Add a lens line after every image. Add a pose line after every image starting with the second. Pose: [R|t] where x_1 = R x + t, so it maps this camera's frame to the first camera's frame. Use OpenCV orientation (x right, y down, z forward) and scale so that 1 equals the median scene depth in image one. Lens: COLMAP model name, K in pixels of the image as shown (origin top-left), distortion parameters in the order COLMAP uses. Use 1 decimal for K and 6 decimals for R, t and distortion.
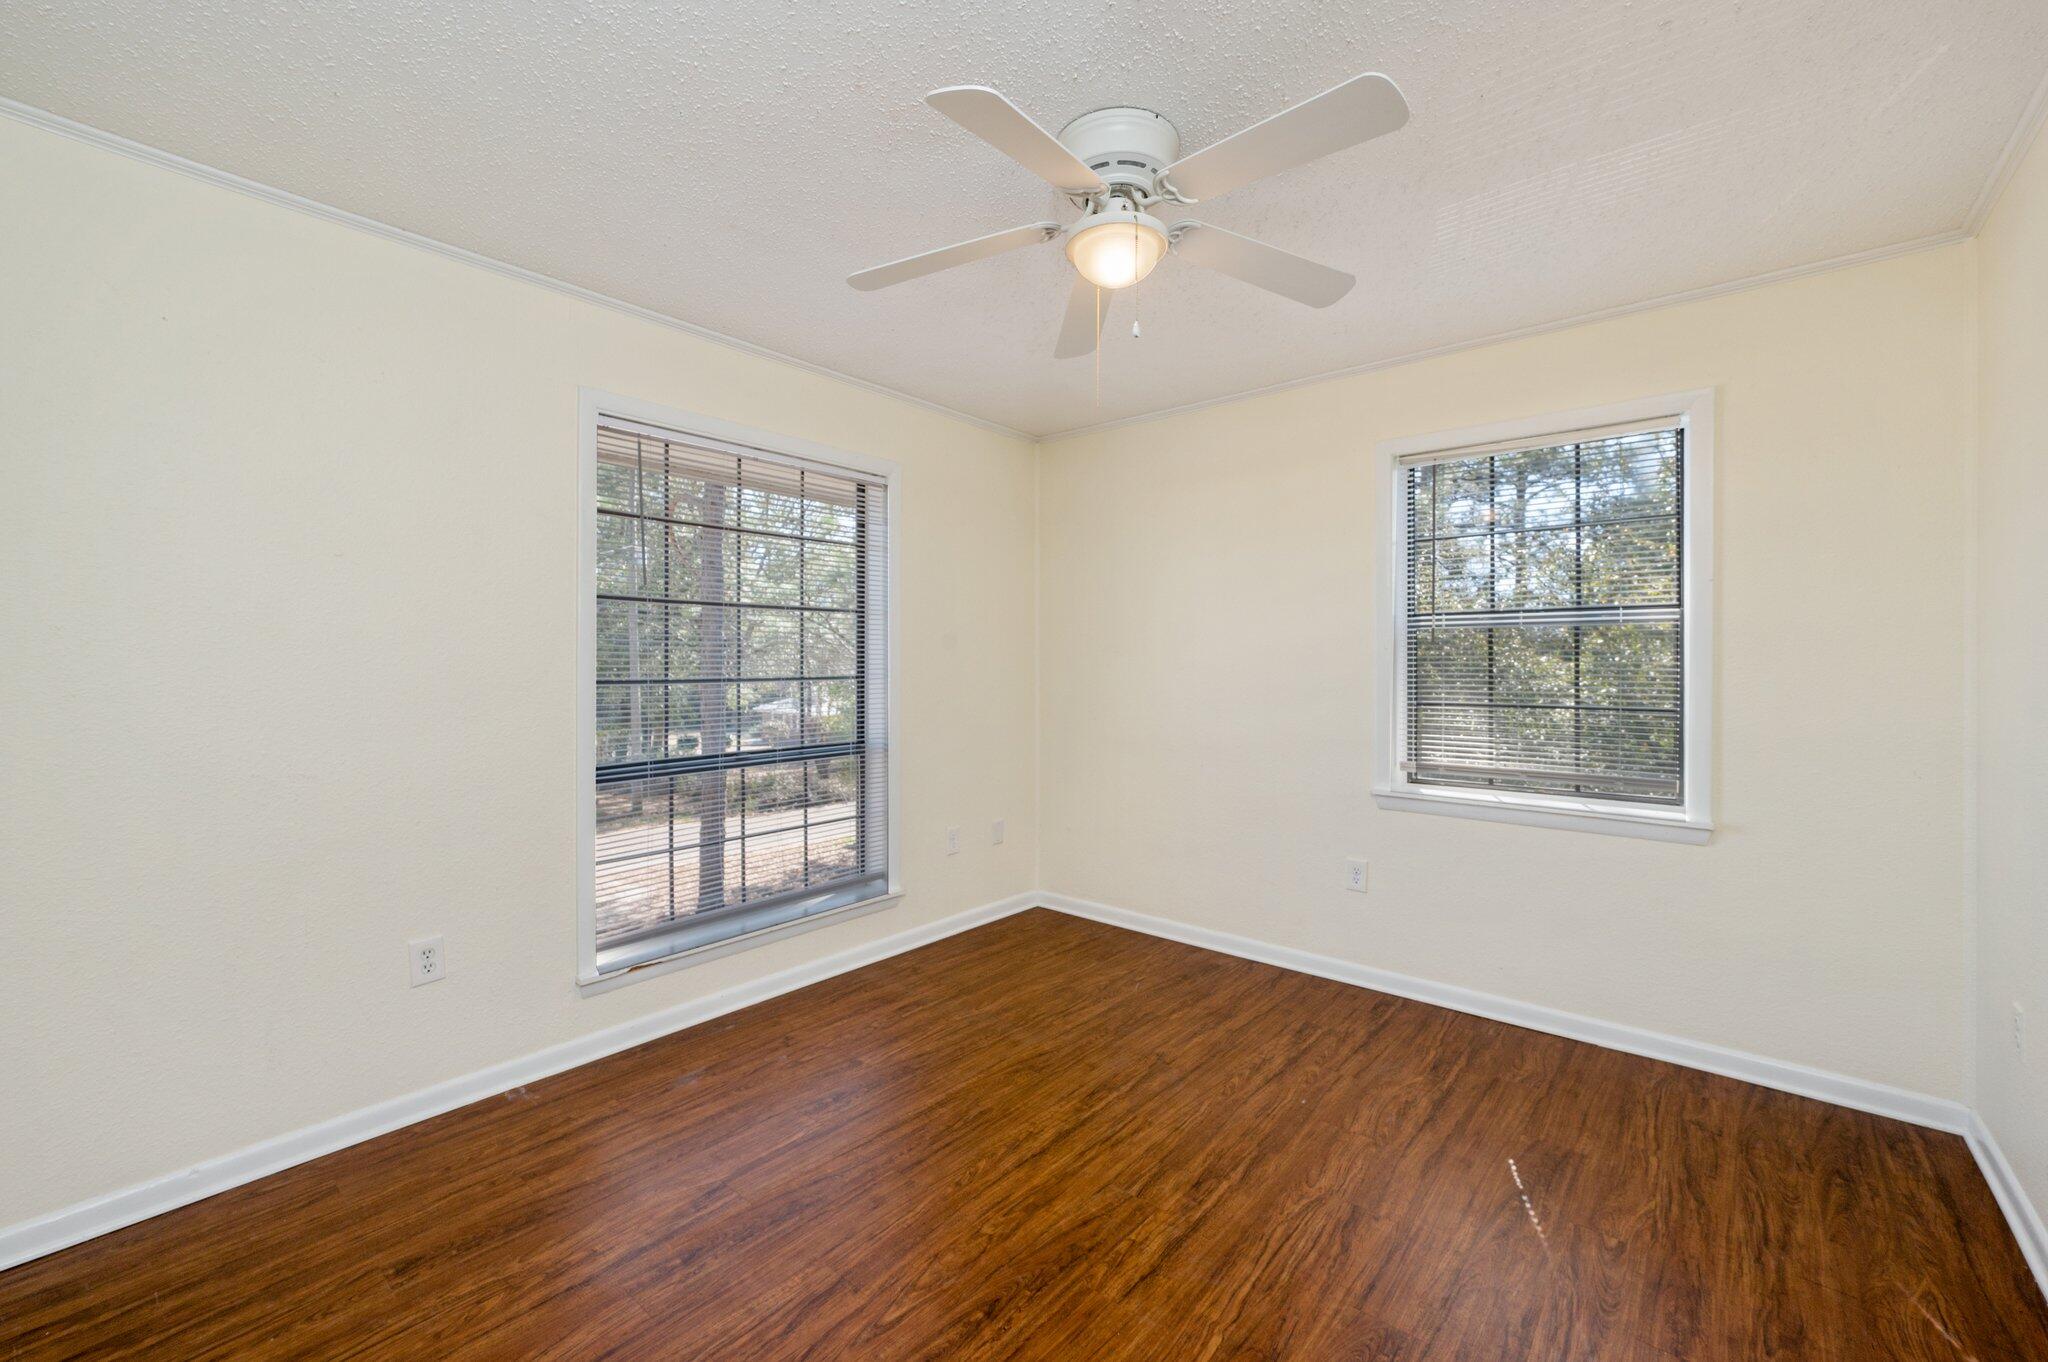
lens RADIAL K [[800.8, 0, 1029.4], [0, 800.8, 669.8], [0, 0, 1]] dist [-0.000751, -0.000083]
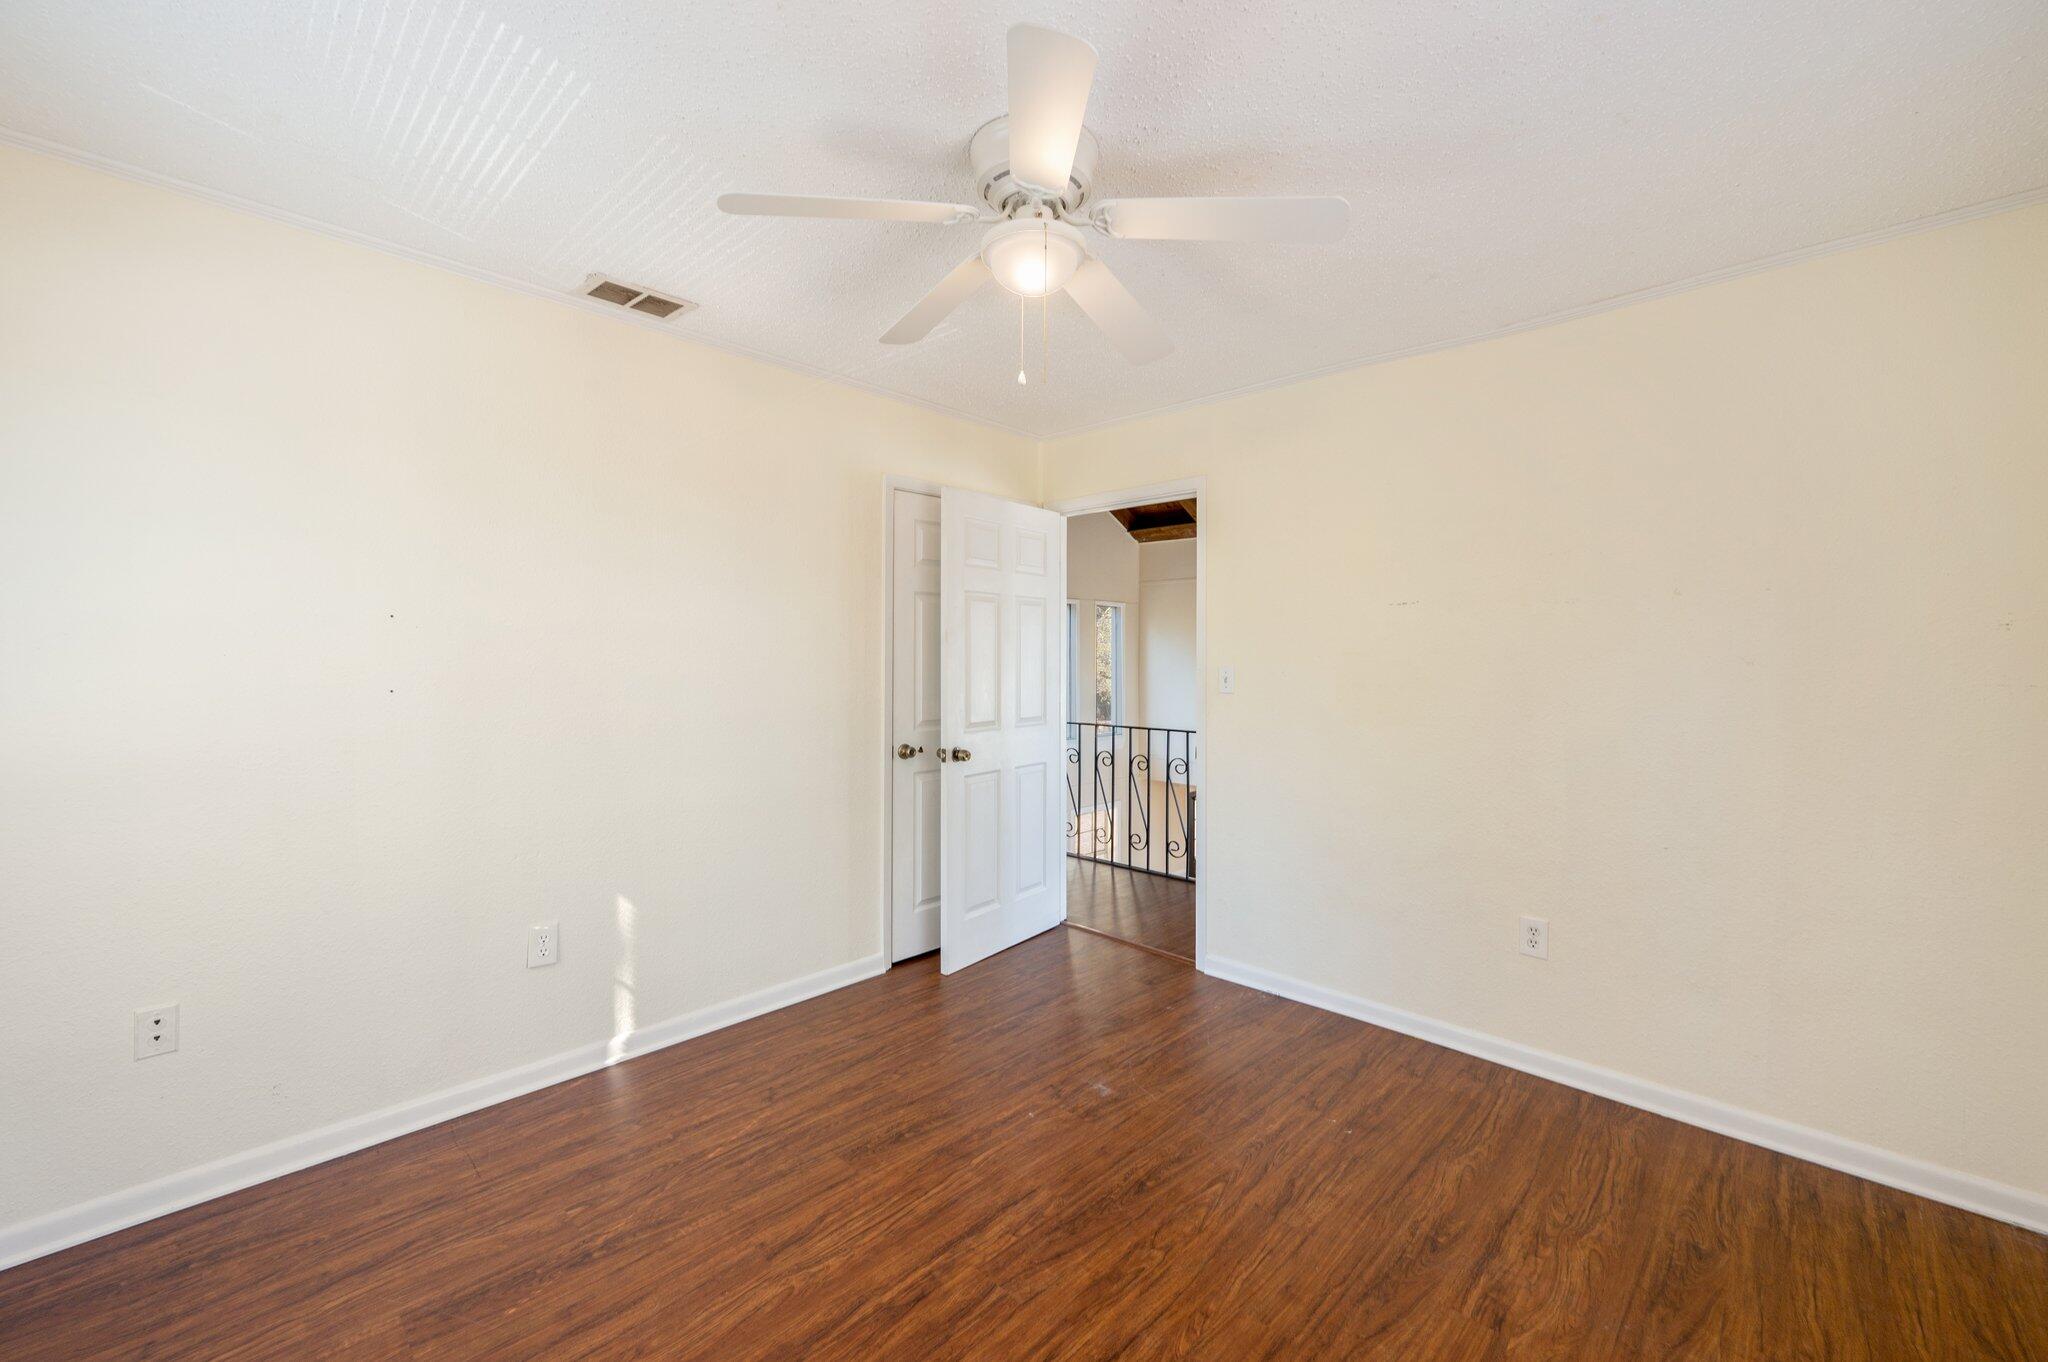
lens RADIAL K [[800.8, 0, 1026.5], [0, 800.8, 673.5], [0, 0, 1]] dist [-0.000751, -0.000083]
pose [[-0.997962, -0.007932, 0.063315, 0.053006], [-0.006320, 0.999652, 0.025625, -0.045514], [-0.063497, 0.025173, -0.997665, 1.996390]]
